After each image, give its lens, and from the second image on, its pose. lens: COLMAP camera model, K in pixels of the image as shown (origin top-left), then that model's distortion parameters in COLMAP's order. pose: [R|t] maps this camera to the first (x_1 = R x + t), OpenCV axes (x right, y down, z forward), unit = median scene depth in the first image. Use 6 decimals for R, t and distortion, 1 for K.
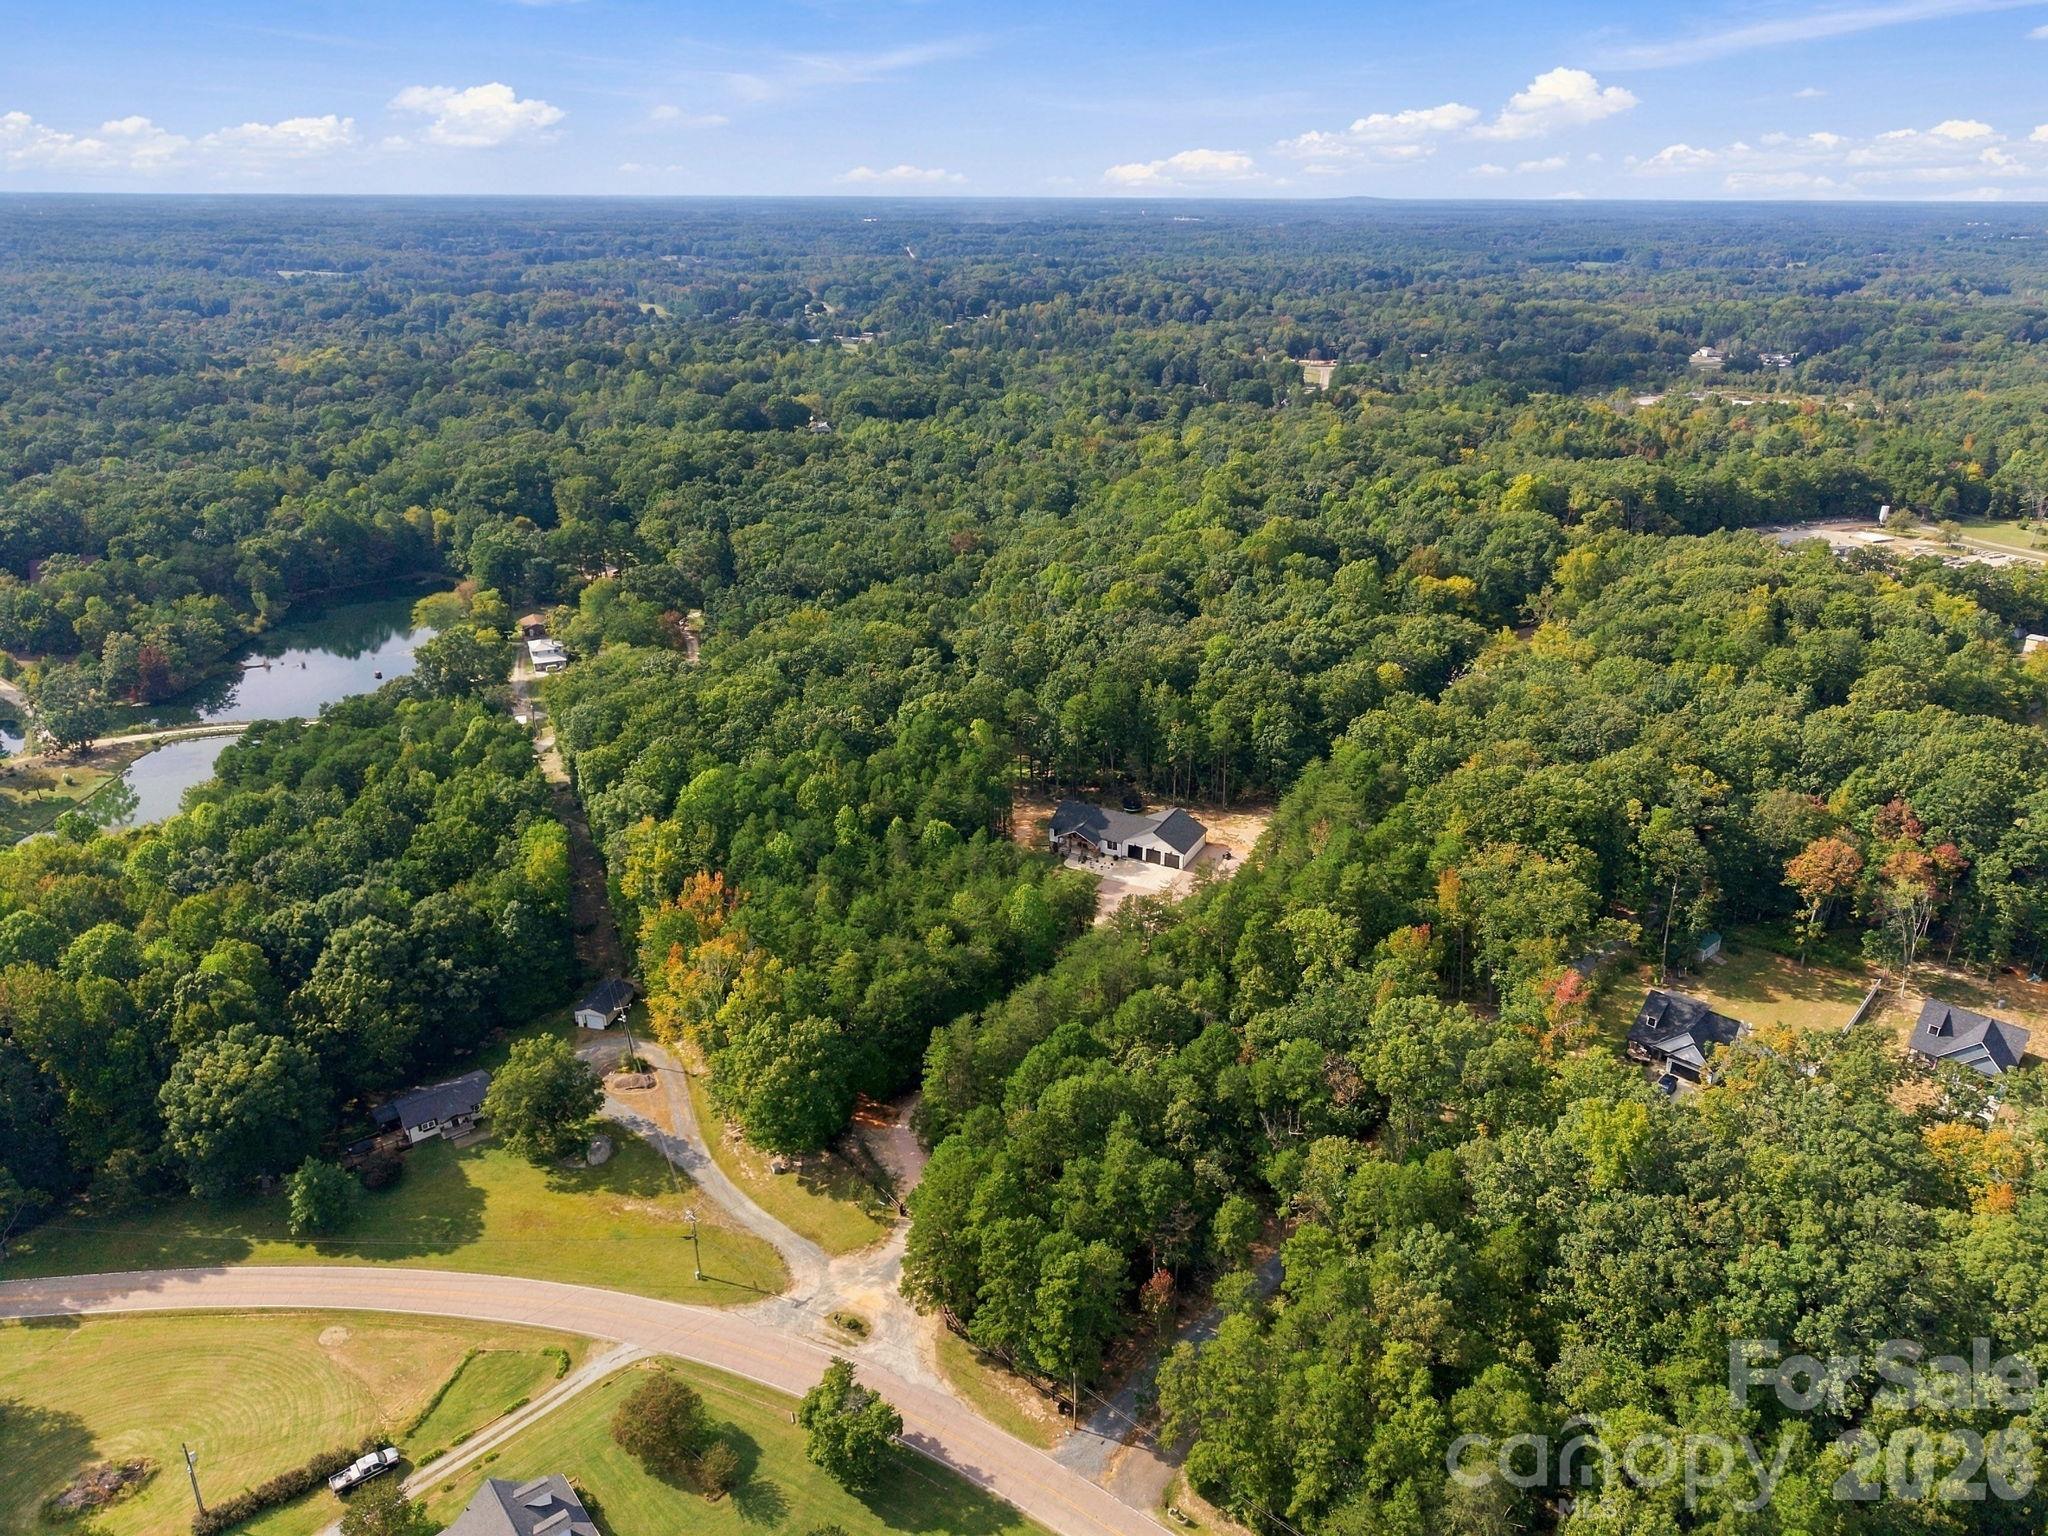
lens RADIAL K [[1369.0, 0, 1035.1], [0, 1369.0, 758.8], [0, 0, 1]] dist [0.005210, -0.001012]
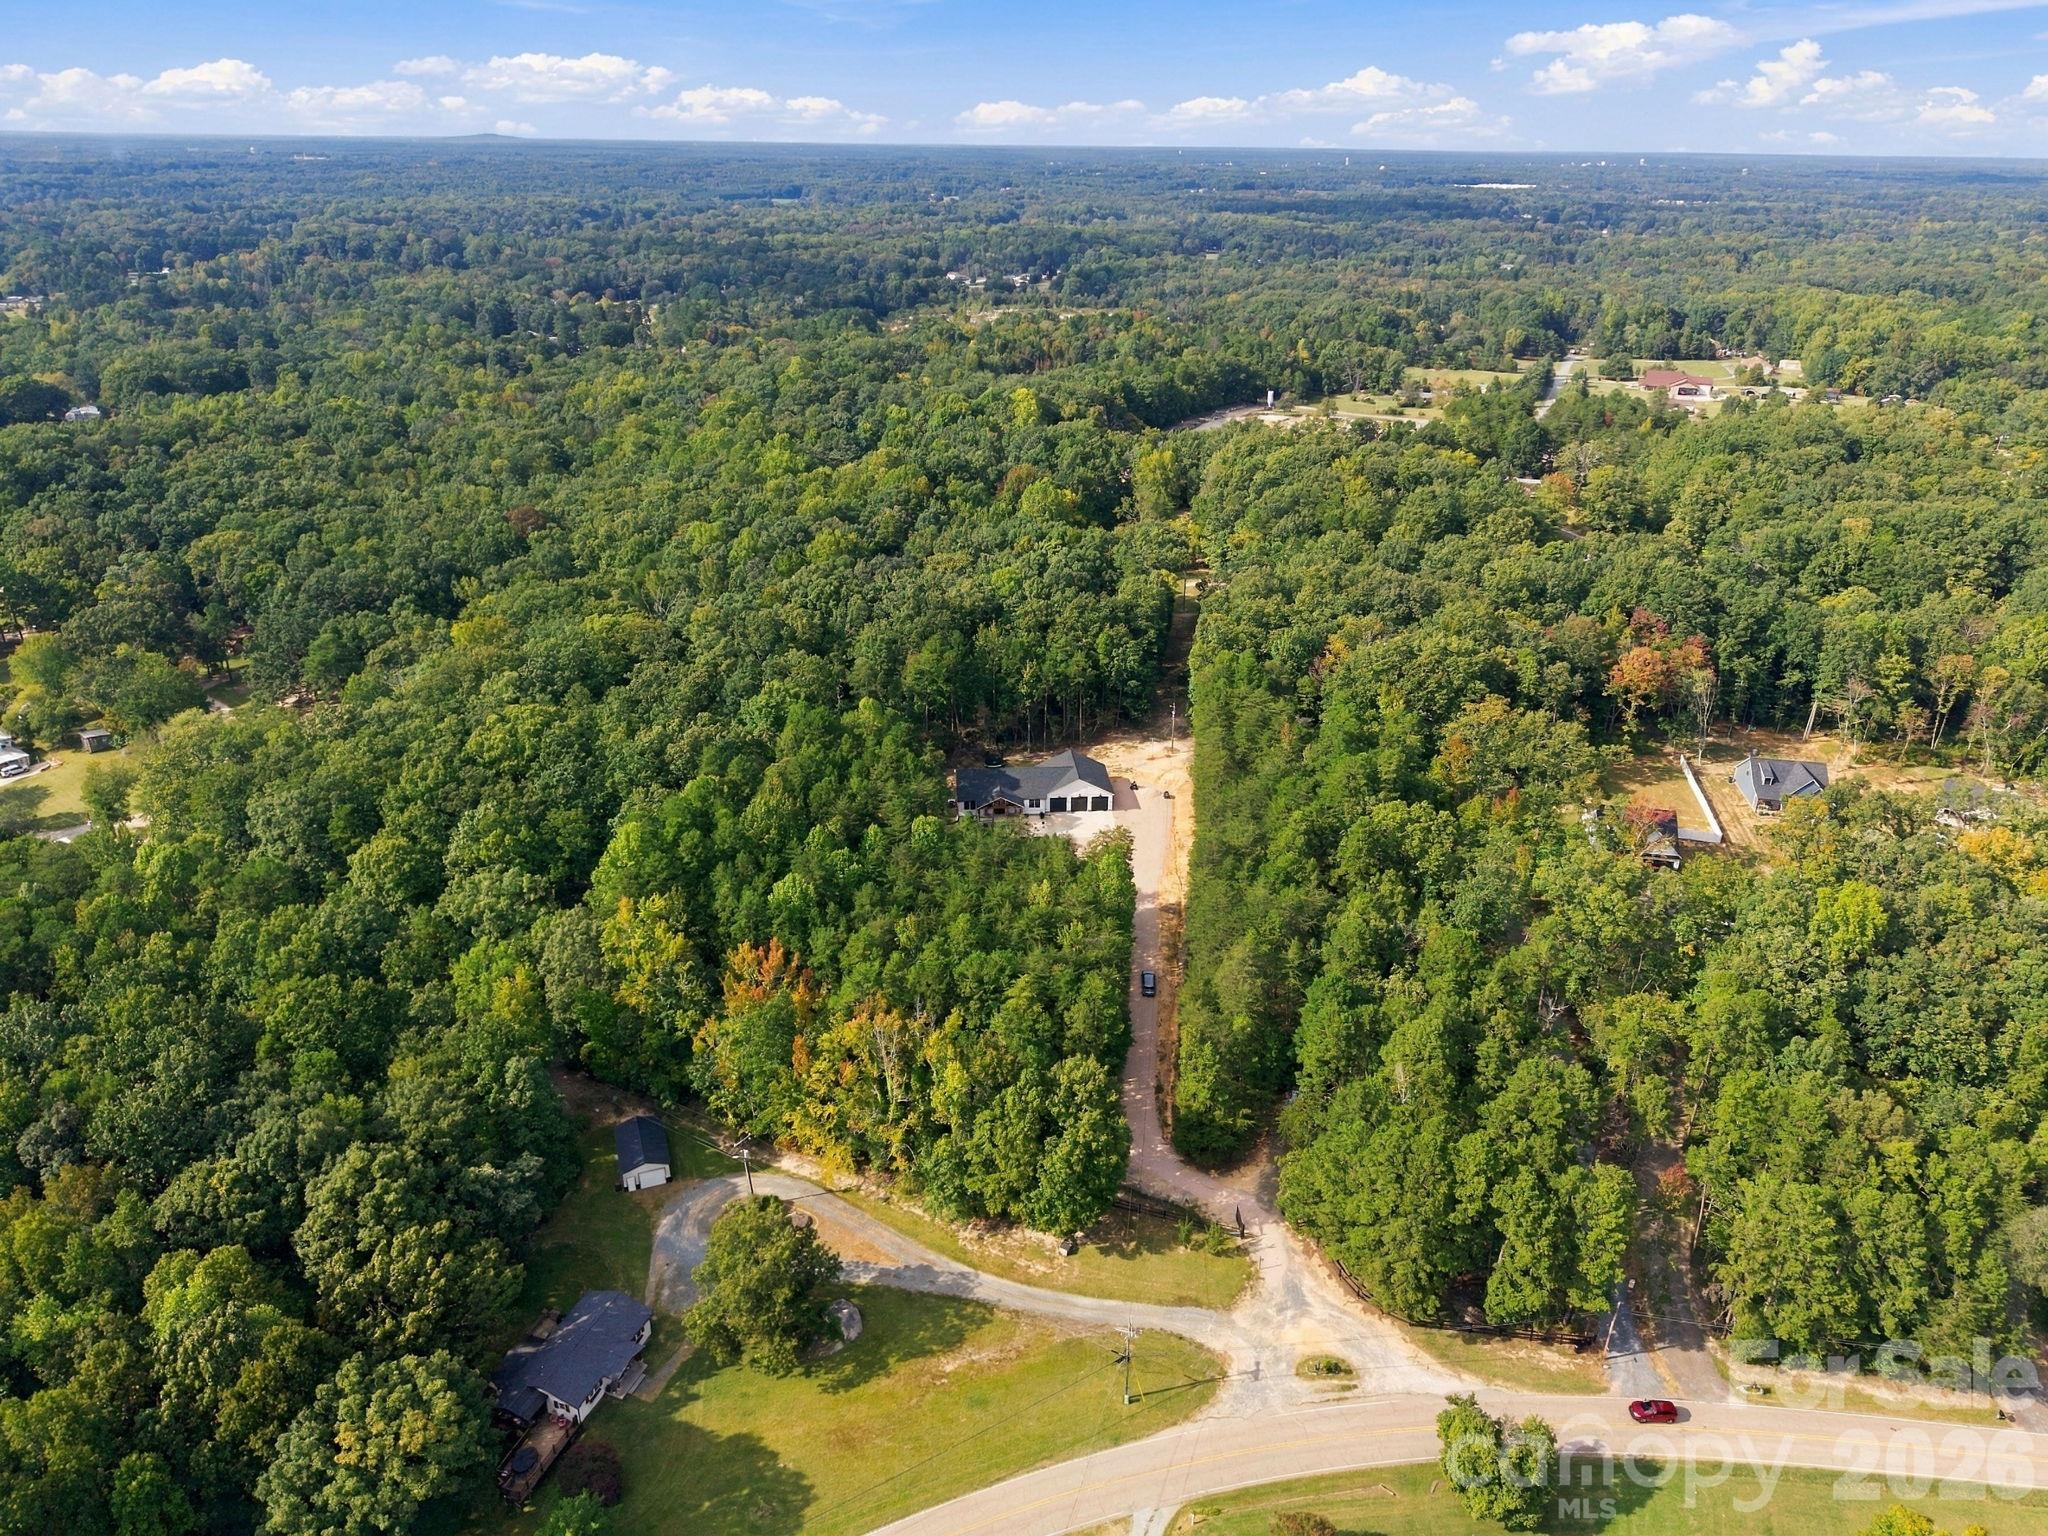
lens RADIAL K [[1364.7, 0, 1100.1], [0, 1364.7, 769.1], [0, 0, 1]] dist [0.003335, 0.001793]
pose [[0.844438, -0.221419, 0.487749, -0.347879], [0.198223, 0.975096, 0.099474, -0.041280], [-0.497627, 0.012683, 0.867298, 0.186684]]
